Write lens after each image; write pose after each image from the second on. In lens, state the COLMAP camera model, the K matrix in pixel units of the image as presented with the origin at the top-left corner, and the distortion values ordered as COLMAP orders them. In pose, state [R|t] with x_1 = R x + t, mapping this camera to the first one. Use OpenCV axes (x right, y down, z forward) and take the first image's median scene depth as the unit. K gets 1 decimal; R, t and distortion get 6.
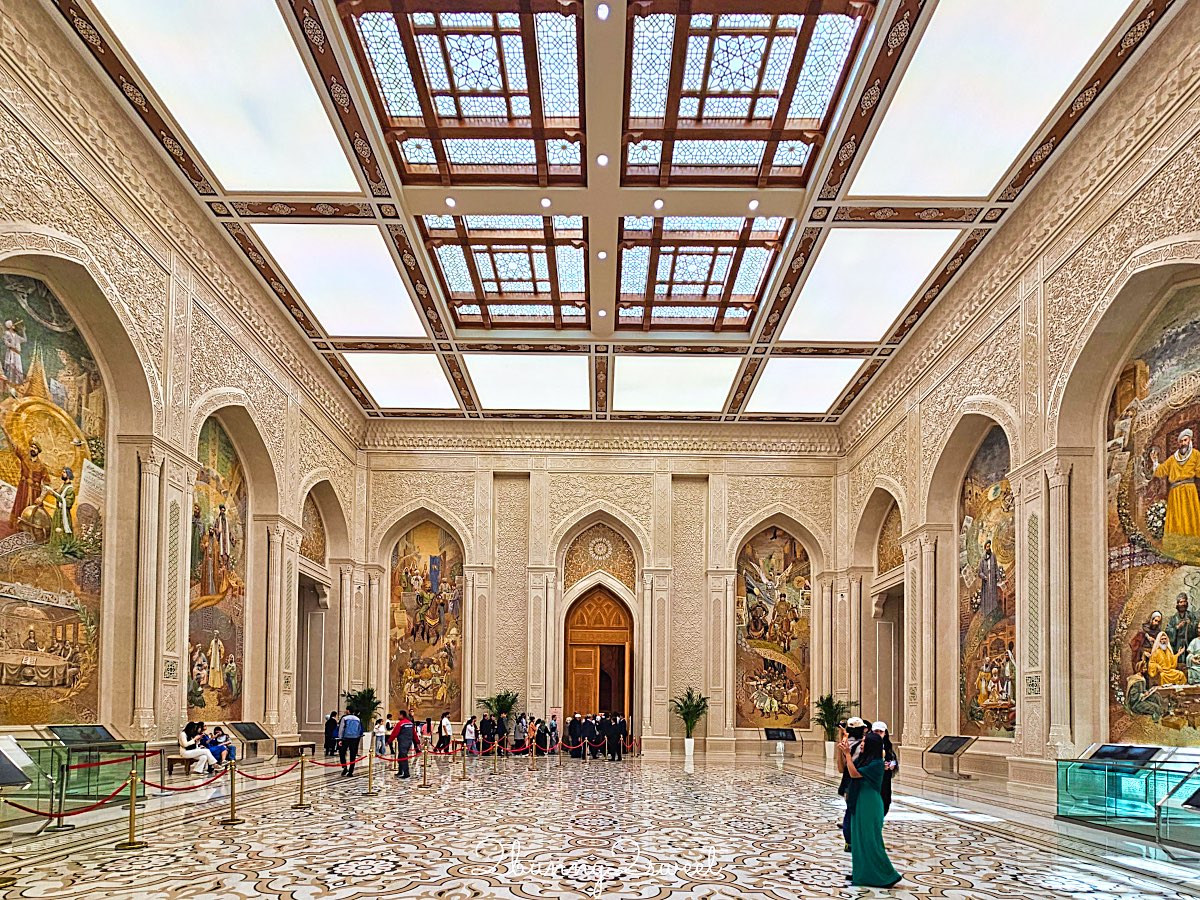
lens RADIAL K [[493.8, 0, 596.8], [0, 493.8, 452.0], [0, 0, 1]] dist [-0.000122, 0.000743]
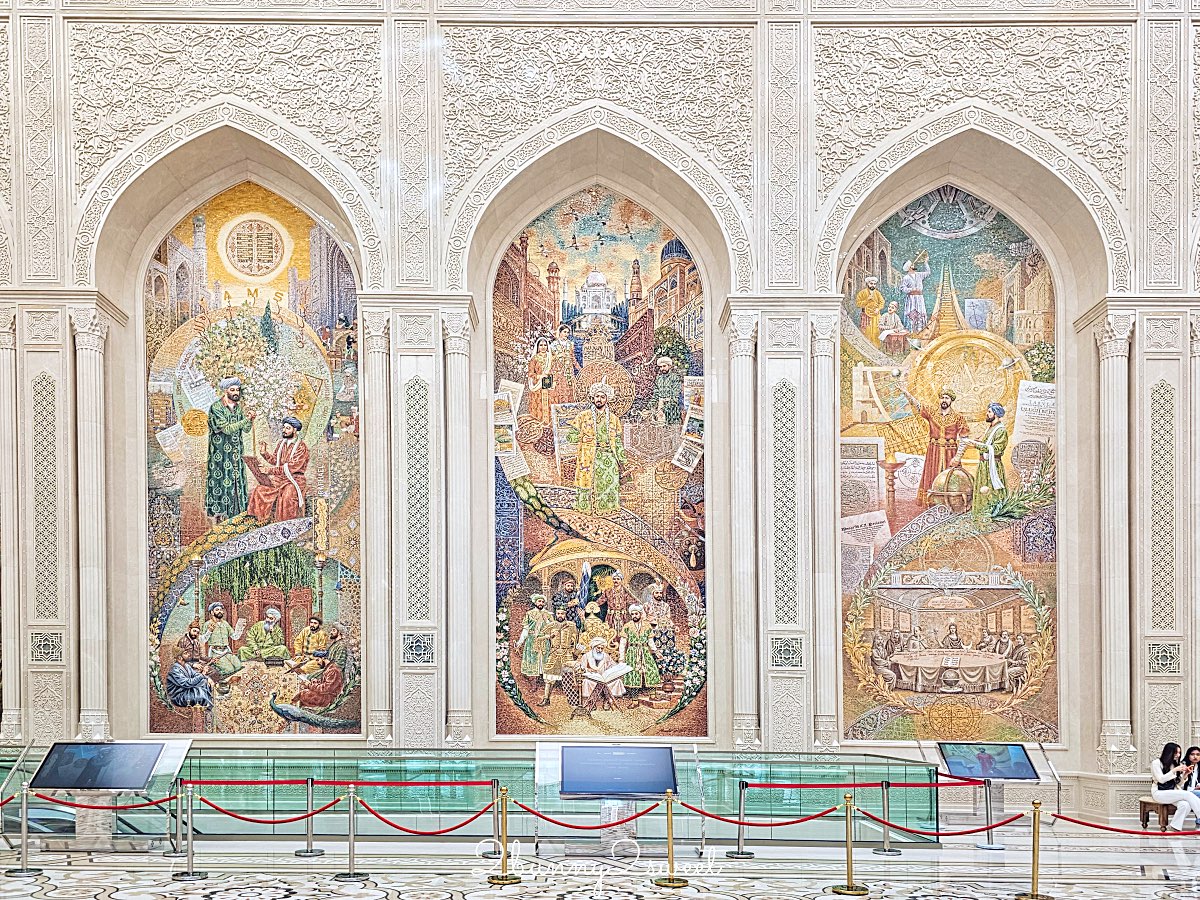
lens RADIAL K [[969.1, 0, 599.3], [0, 969.1, 442.3], [0, 0, 1]] dist [0.054602, -0.001175]
pose [[-0.004847, -0.294302, -0.955700, 0.278482], [0.464241, 0.845817, -0.262819, 0.229572], [0.885696, -0.444949, 0.132527, 0.392299]]
